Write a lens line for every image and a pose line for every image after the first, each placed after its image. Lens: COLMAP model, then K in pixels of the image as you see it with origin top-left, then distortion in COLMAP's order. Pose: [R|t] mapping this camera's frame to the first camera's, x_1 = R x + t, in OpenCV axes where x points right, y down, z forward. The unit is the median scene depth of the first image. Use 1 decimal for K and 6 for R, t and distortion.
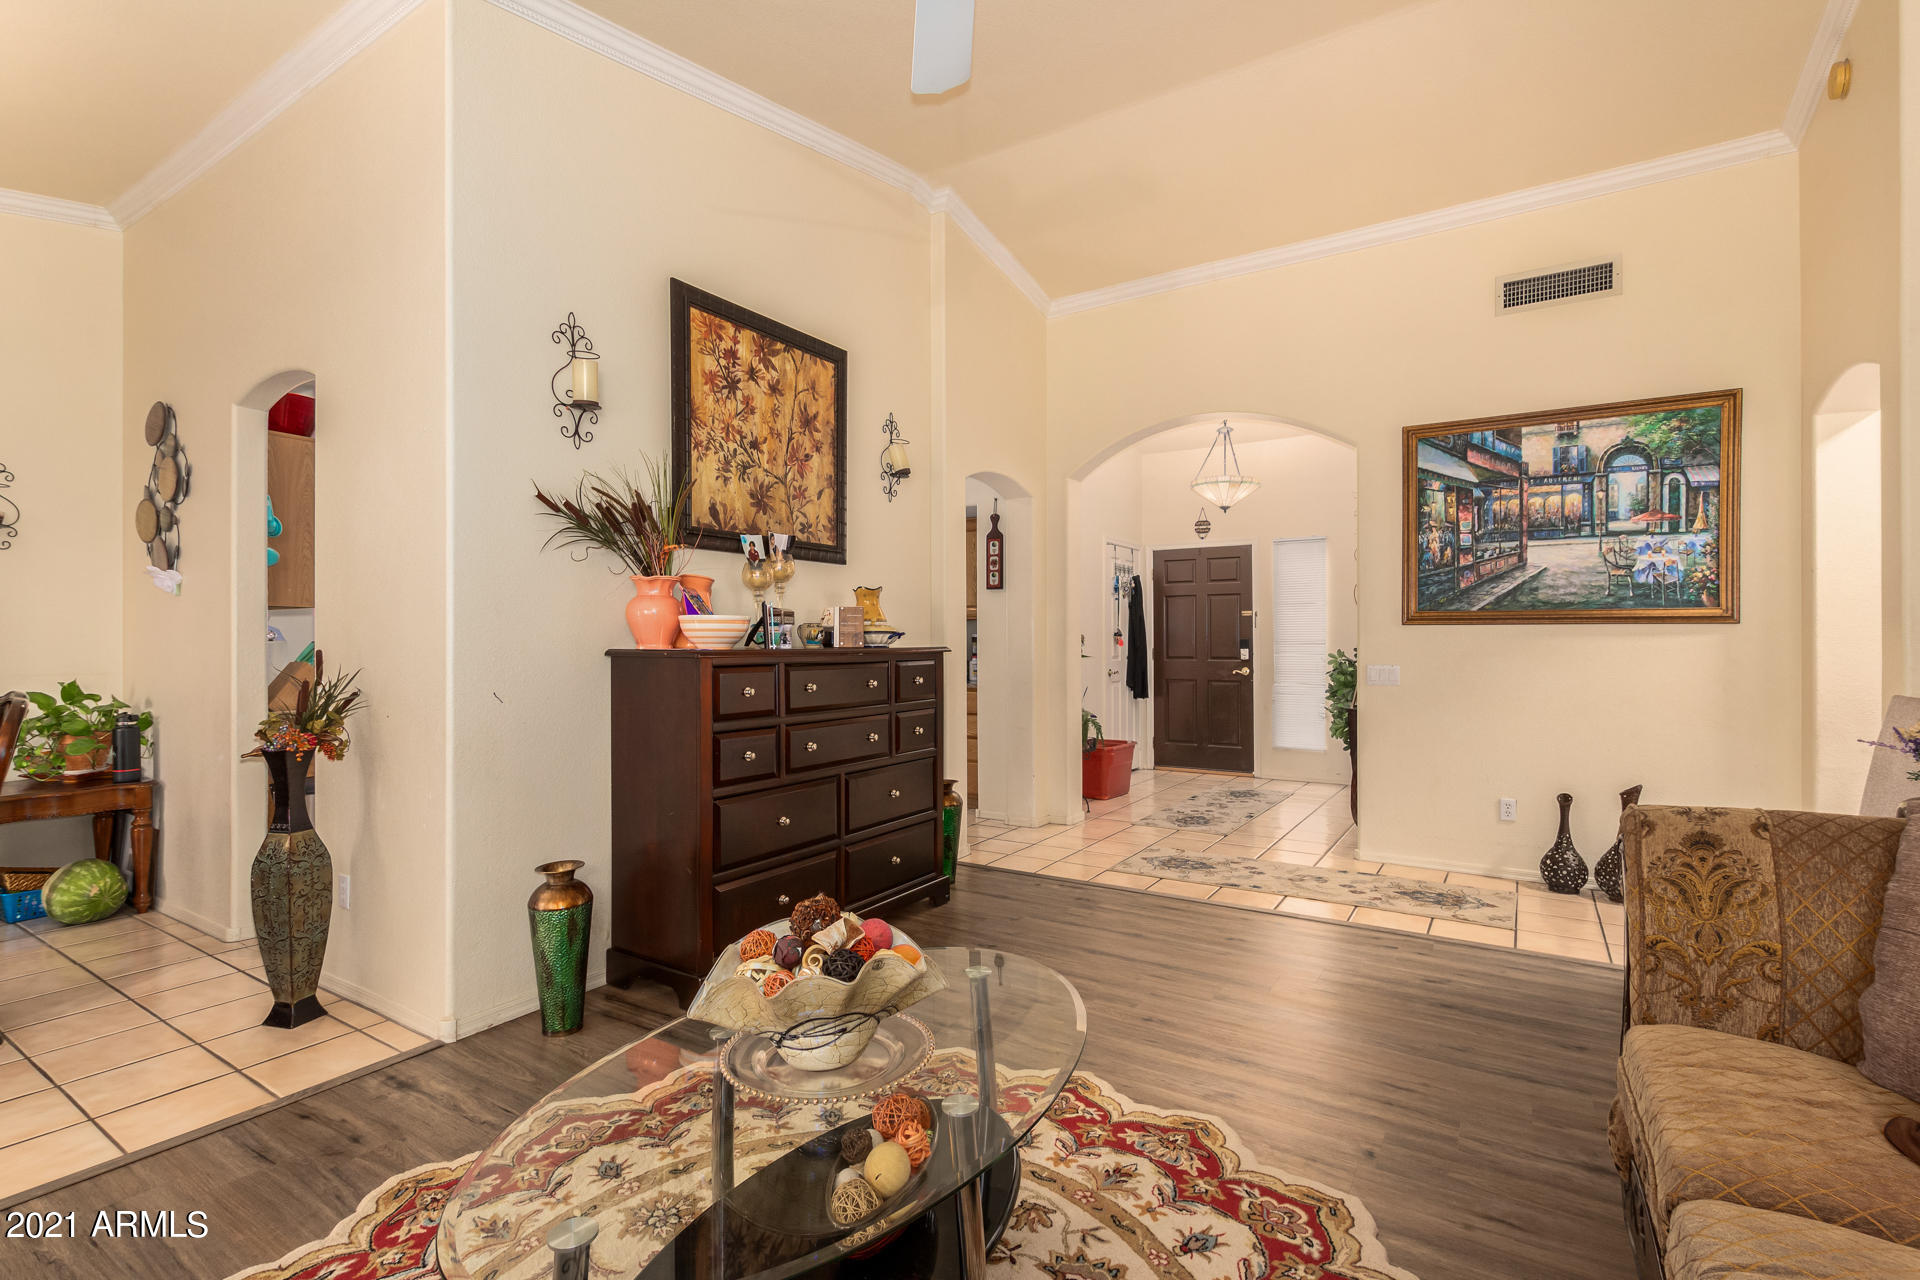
lens RADIAL K [[879.9, 0, 960.0], [0, 879.9, 640.0], [0, 0, 1]] dist [0.001524, -0.000245]
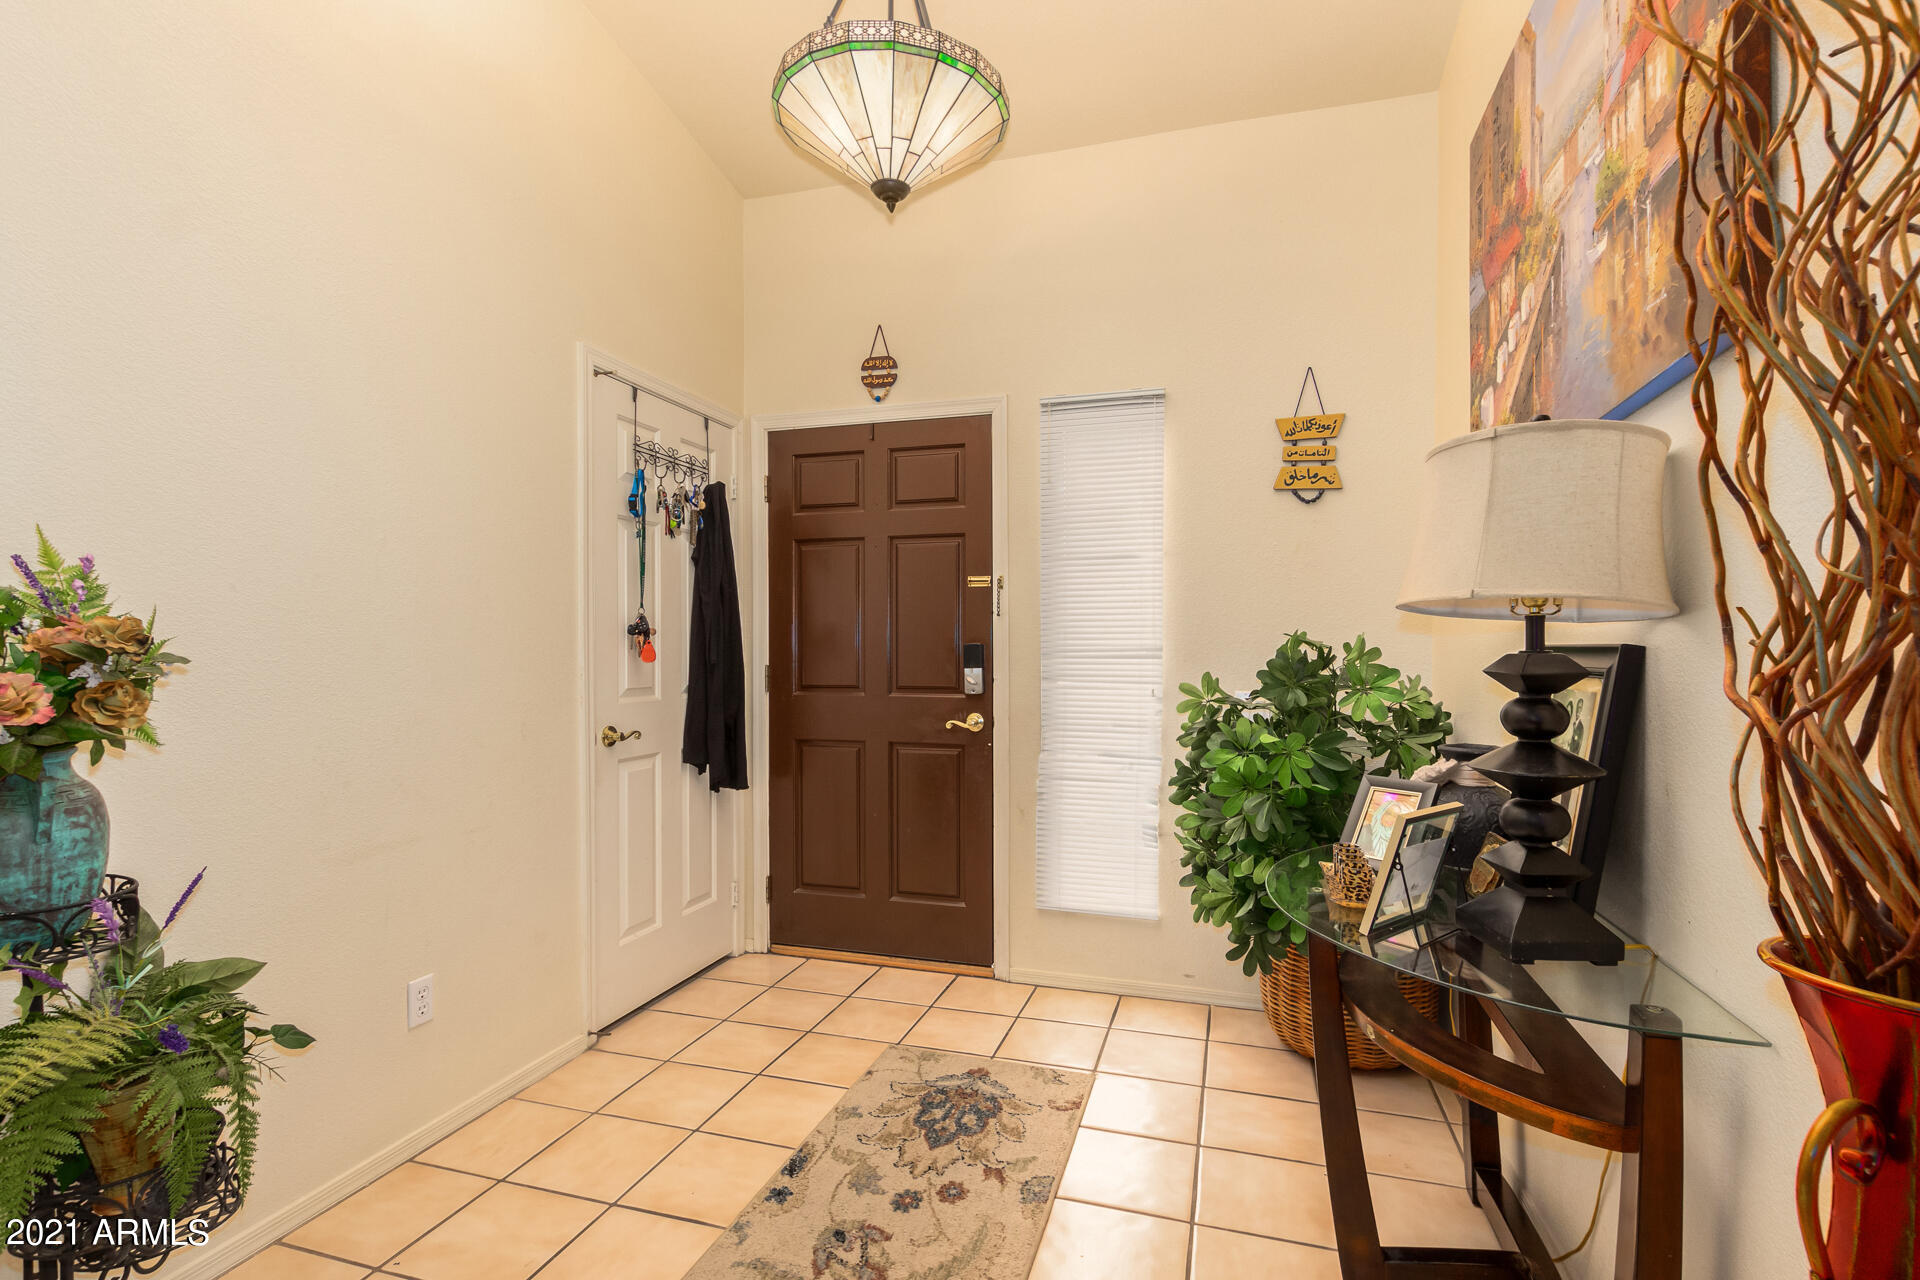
lens RADIAL K [[888.9, 0, 958.5], [0, 888.9, 664.3], [0, 0, 1]] dist [0.013297, -0.000371]
pose [[0.965846, -0.001712, 0.259110, 0.367193], [-0.004601, 0.999707, 0.023757, -0.002039], [-0.259075, -0.024138, 0.965555, 1.054974]]
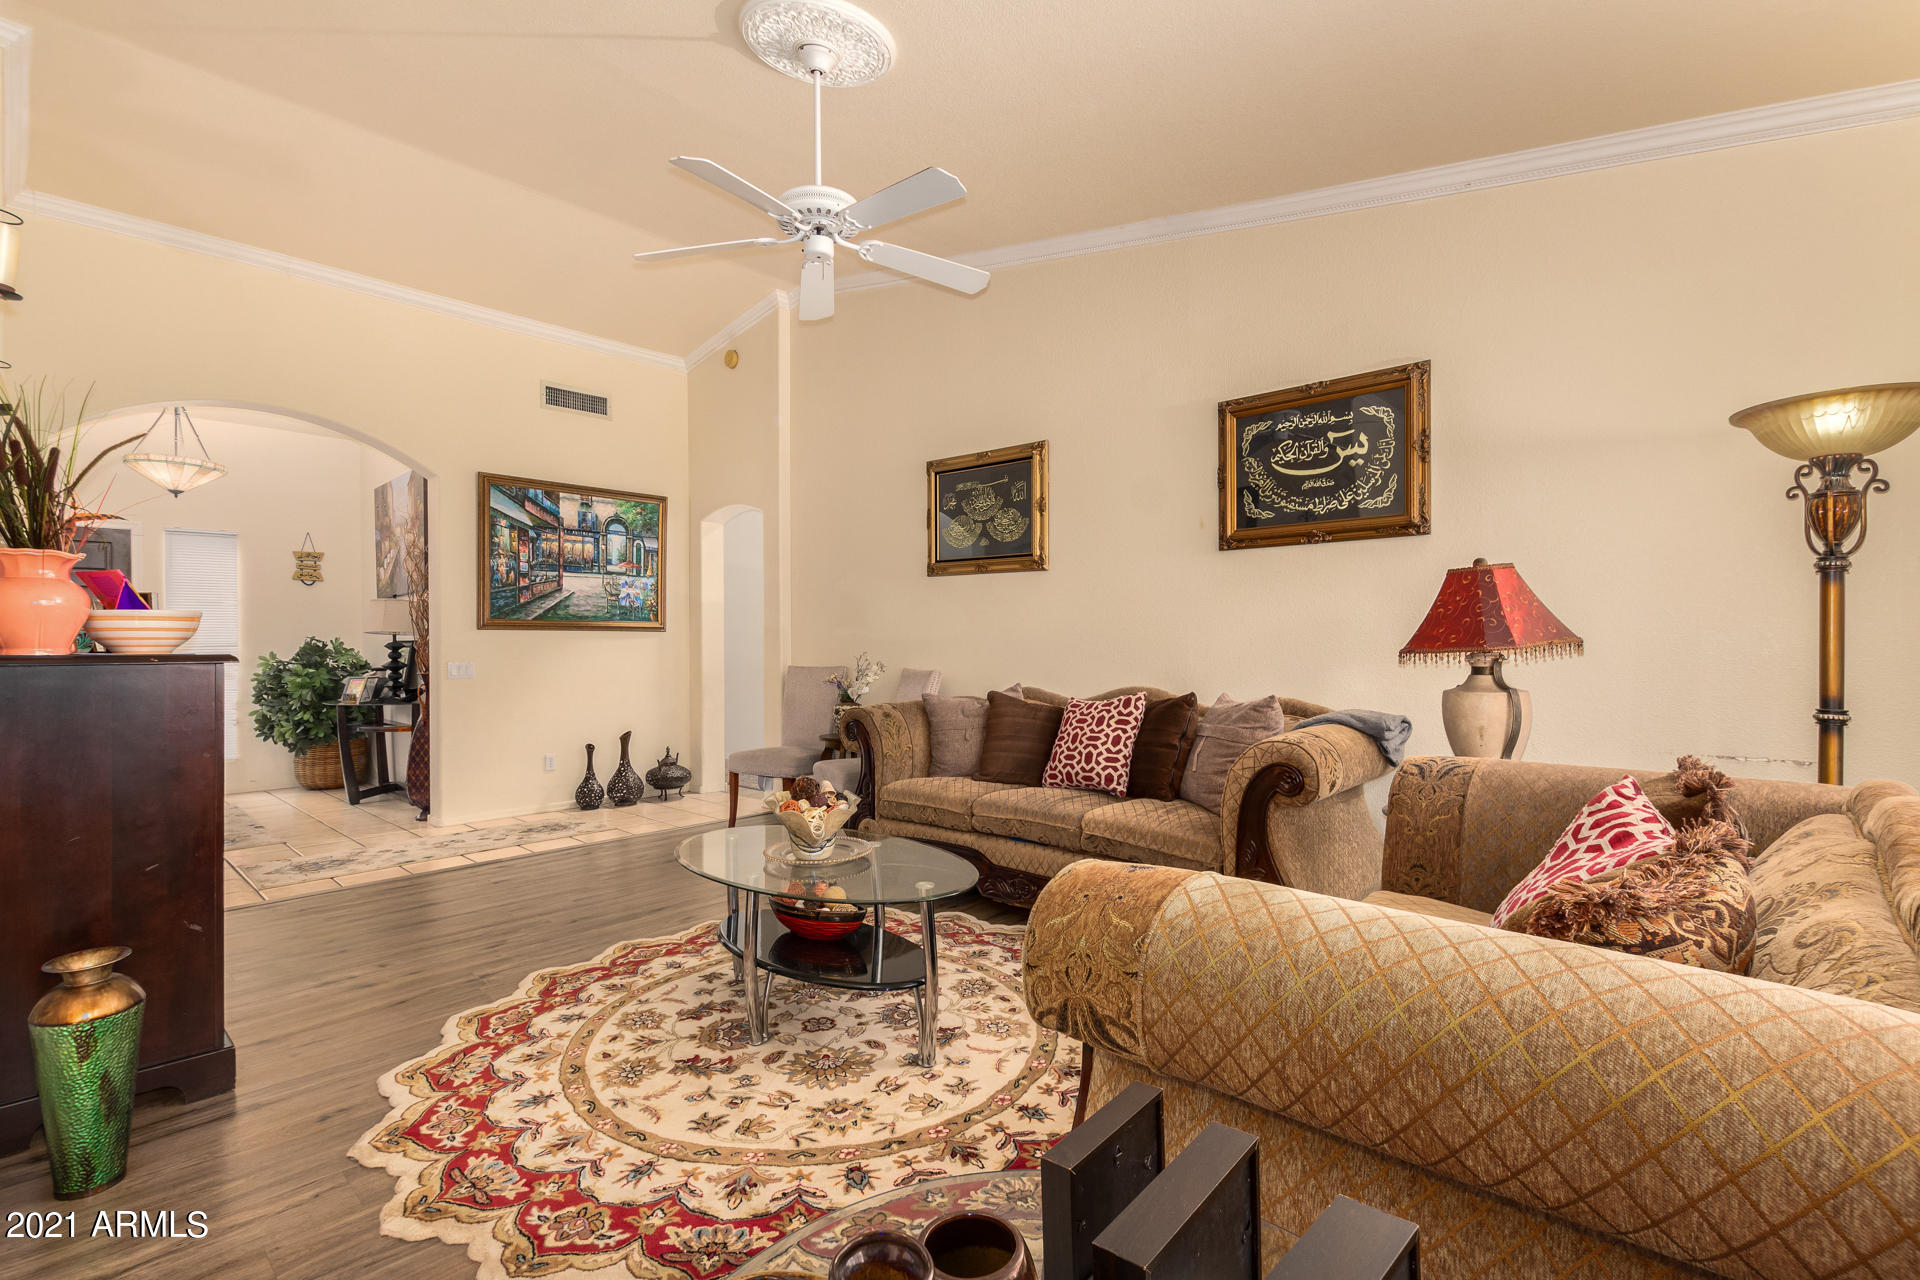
lens RADIAL K [[861.3, 0, 968.1], [0, 861.3, 635.9], [0, 0, 1]] dist [0.009858, -0.000848]
pose [[0.170551, 0.005544, 0.985333, -0.623214], [0.002137, 0.999980, -0.005997, 0.000987], [-0.985347, 0.003128, 0.170536, 0.108784]]
